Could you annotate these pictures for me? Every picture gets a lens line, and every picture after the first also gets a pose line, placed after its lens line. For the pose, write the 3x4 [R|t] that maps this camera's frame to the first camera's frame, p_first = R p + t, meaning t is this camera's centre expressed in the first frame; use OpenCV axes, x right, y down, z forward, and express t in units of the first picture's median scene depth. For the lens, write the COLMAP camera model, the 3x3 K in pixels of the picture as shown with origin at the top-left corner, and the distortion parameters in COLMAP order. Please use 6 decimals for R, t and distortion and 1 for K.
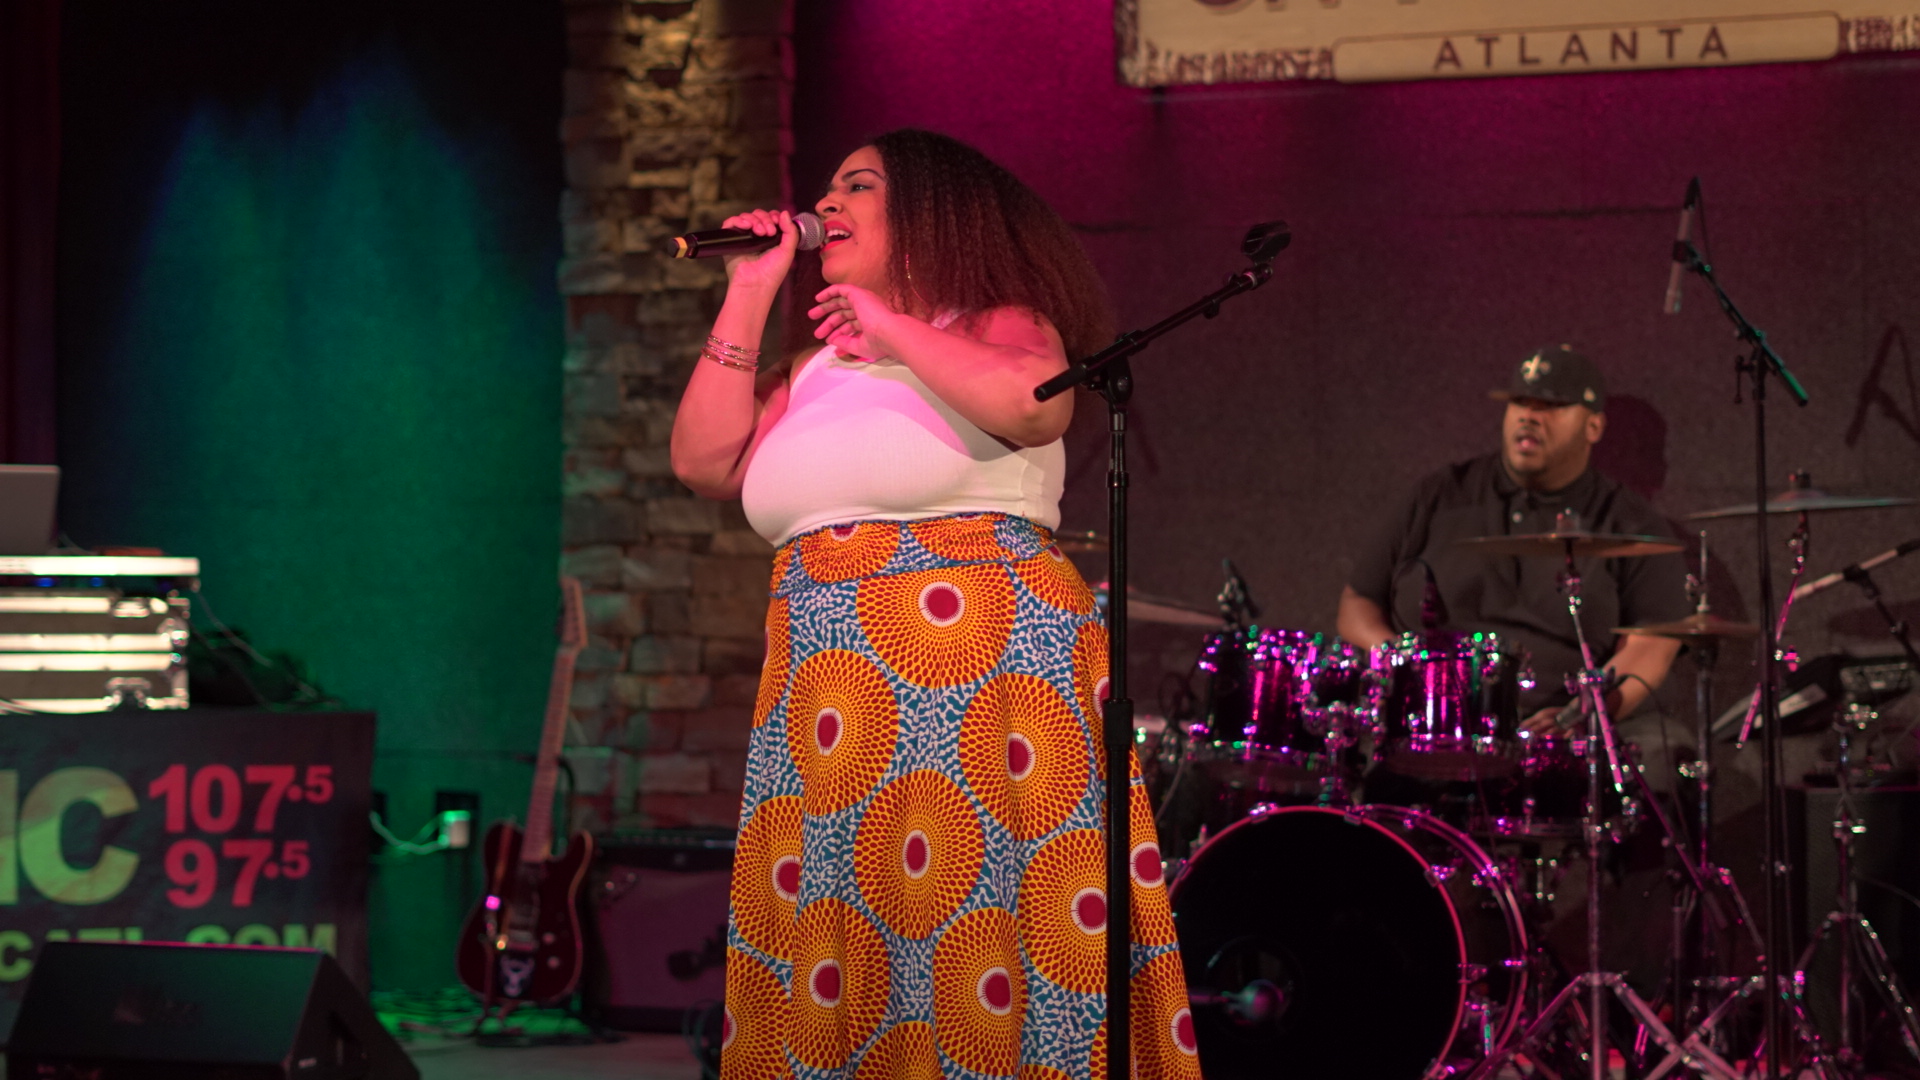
lens RADIAL K [[3900.8, 0, 915.3], [0, 3900.8, 590.6], [0, 0, 1]] dist [-0.058856, 0.000000]
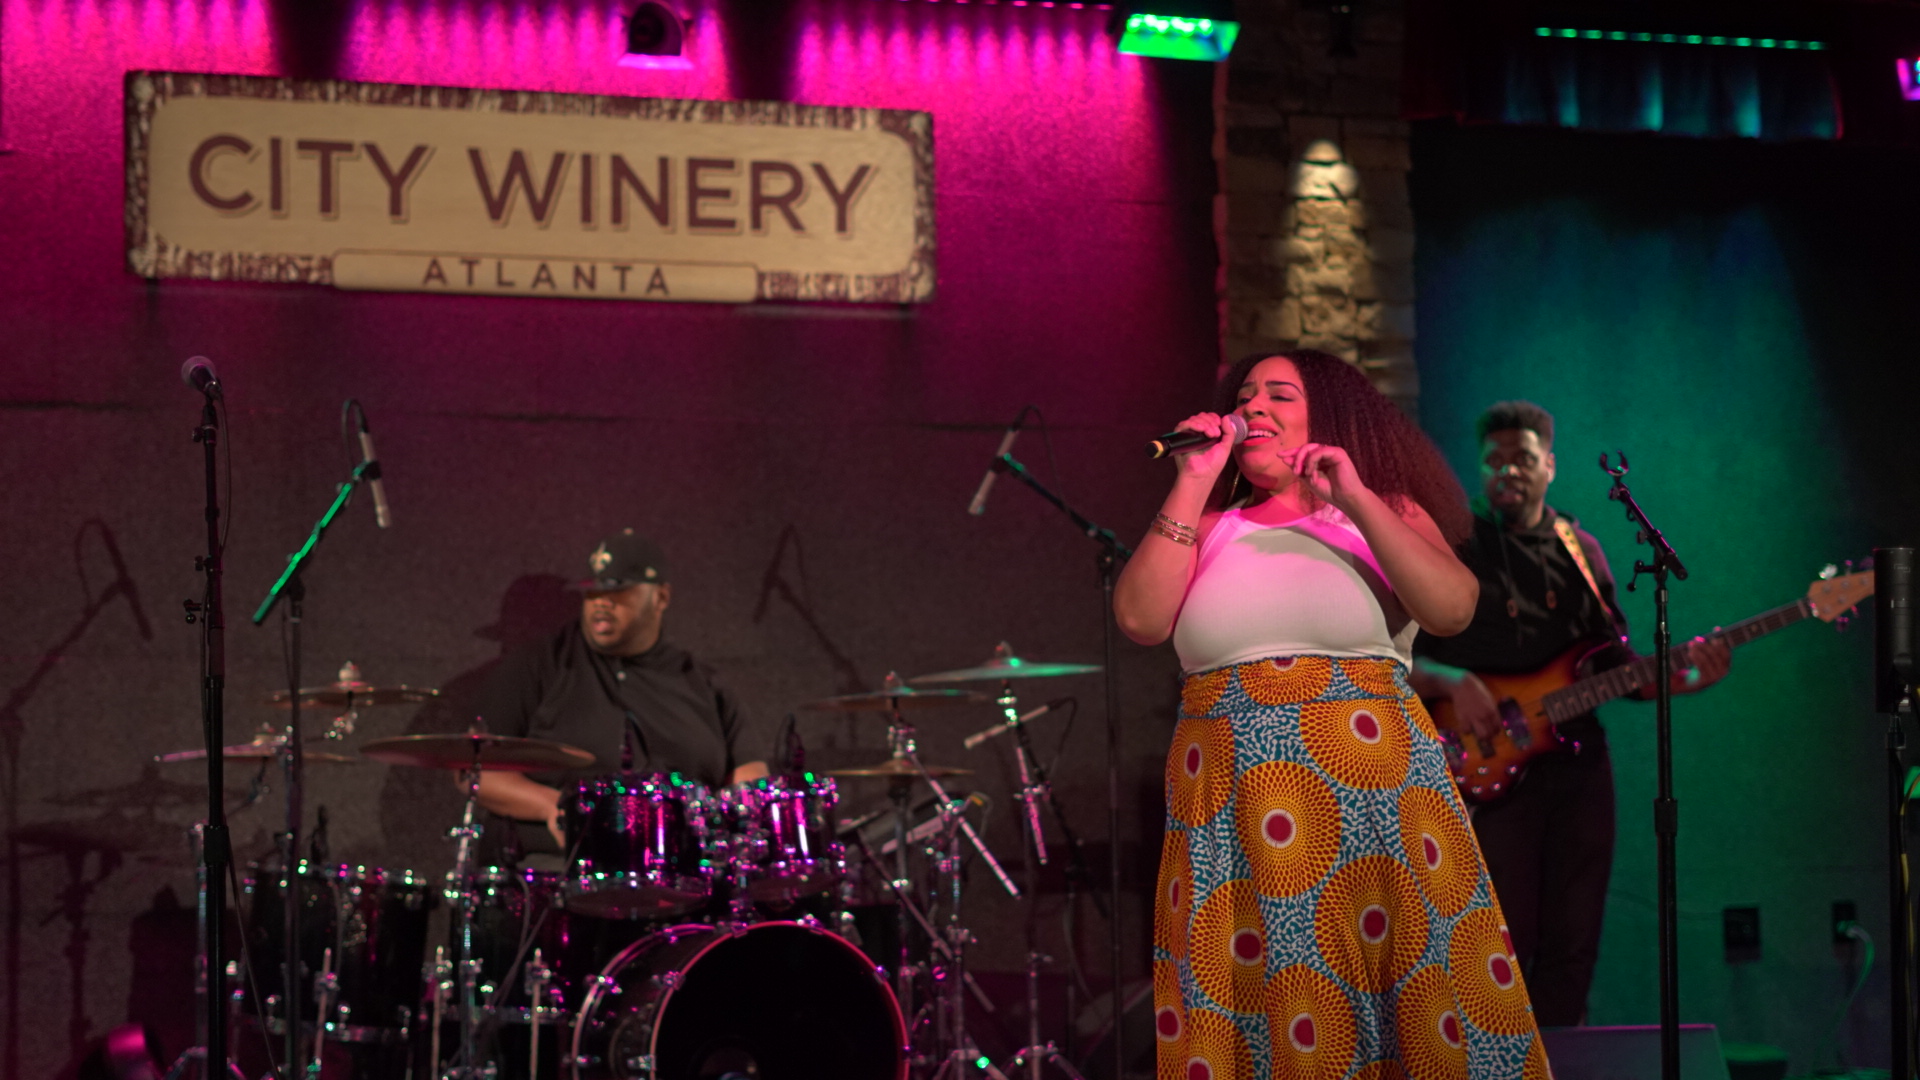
lens RADIAL K [[3900.8, 0, 997.5], [0, 3900.8, 551.2], [0, 0, 1]] dist [-0.058856, 0.000000]
pose [[0.729925, 0.030702, 0.682838, -0.517438], [0.010006, 0.998404, -0.055587, 0.007864], [-0.683454, 0.047406, 0.728452, 0.068431]]
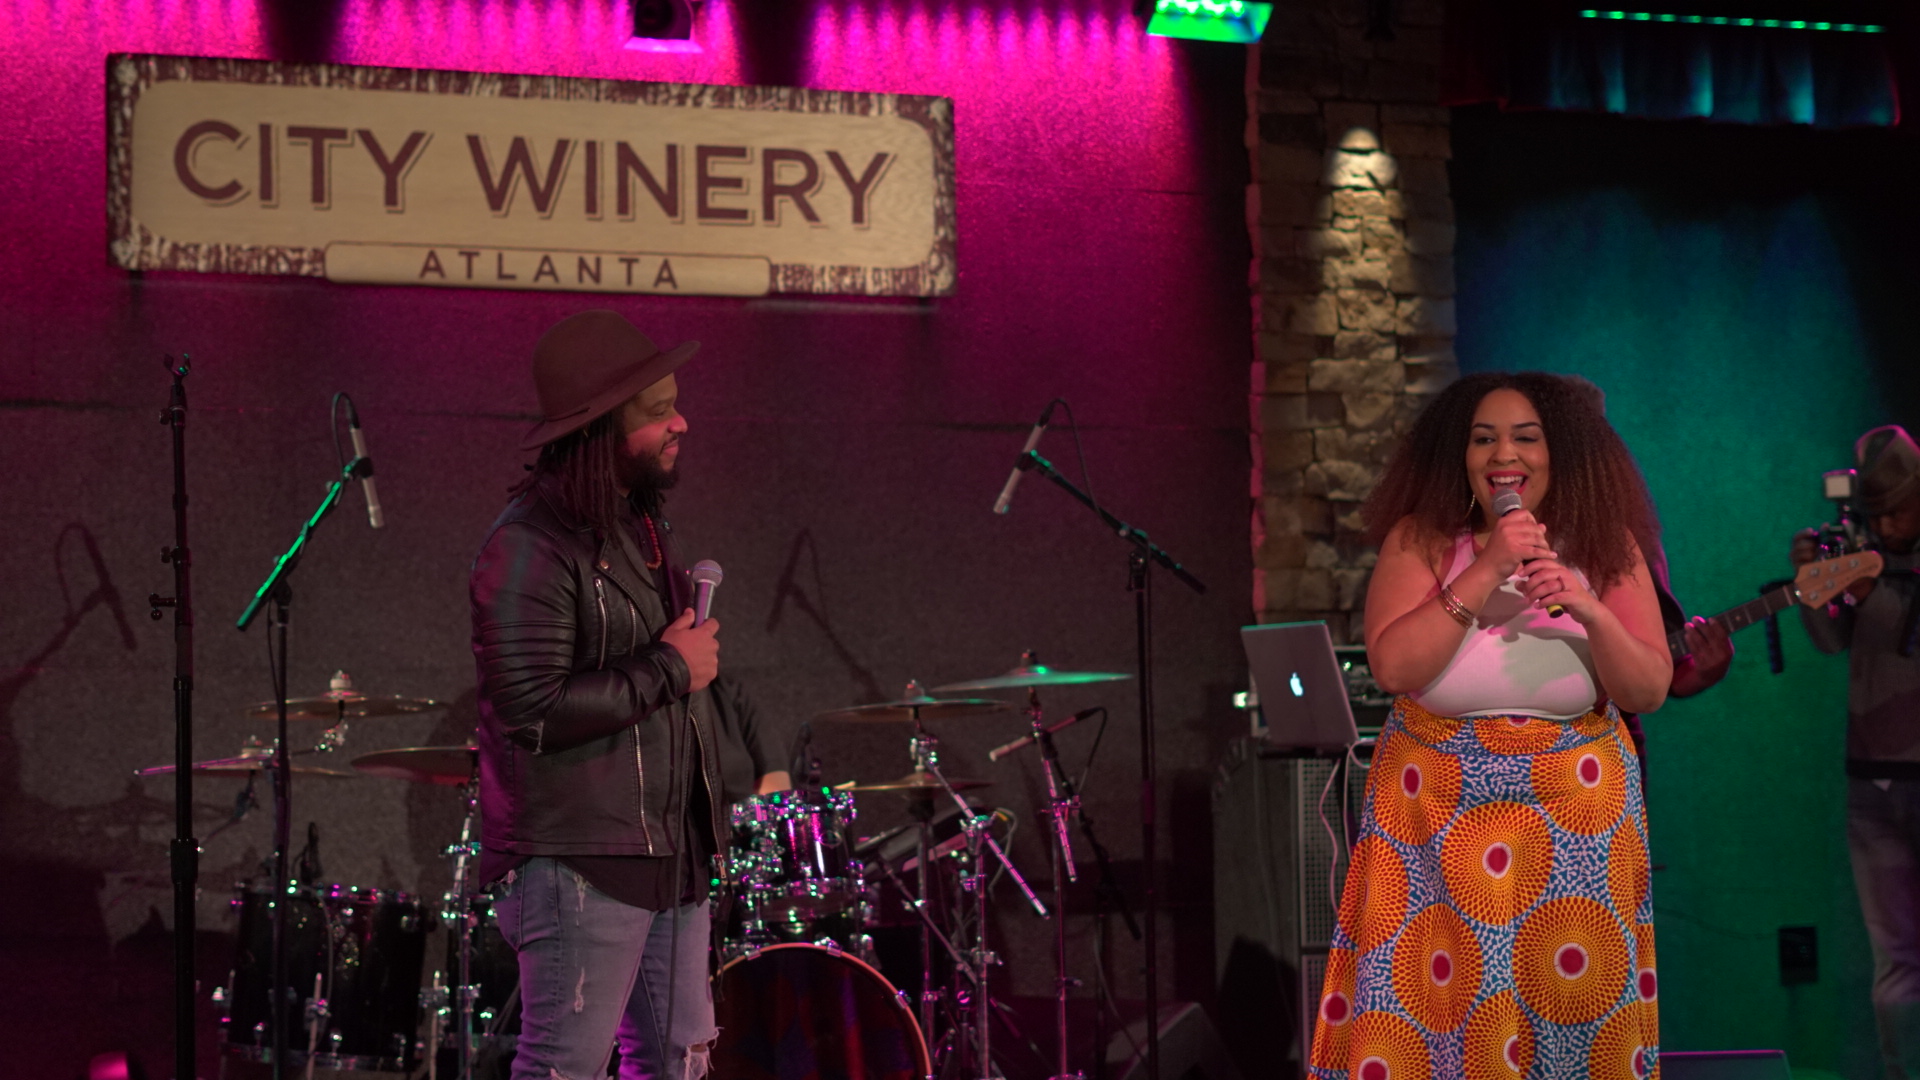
lens RADIAL K [[3900.8, 0, 999.2], [0, 3900.8, 568.7], [0, 0, 1]] dist [-0.058856, 0.000000]
pose [[0.731474, 0.029859, 0.681215, -0.484801], [0.012125, 0.998313, -0.056778, 0.009877], [-0.681762, 0.049791, 0.729878, 0.109312]]
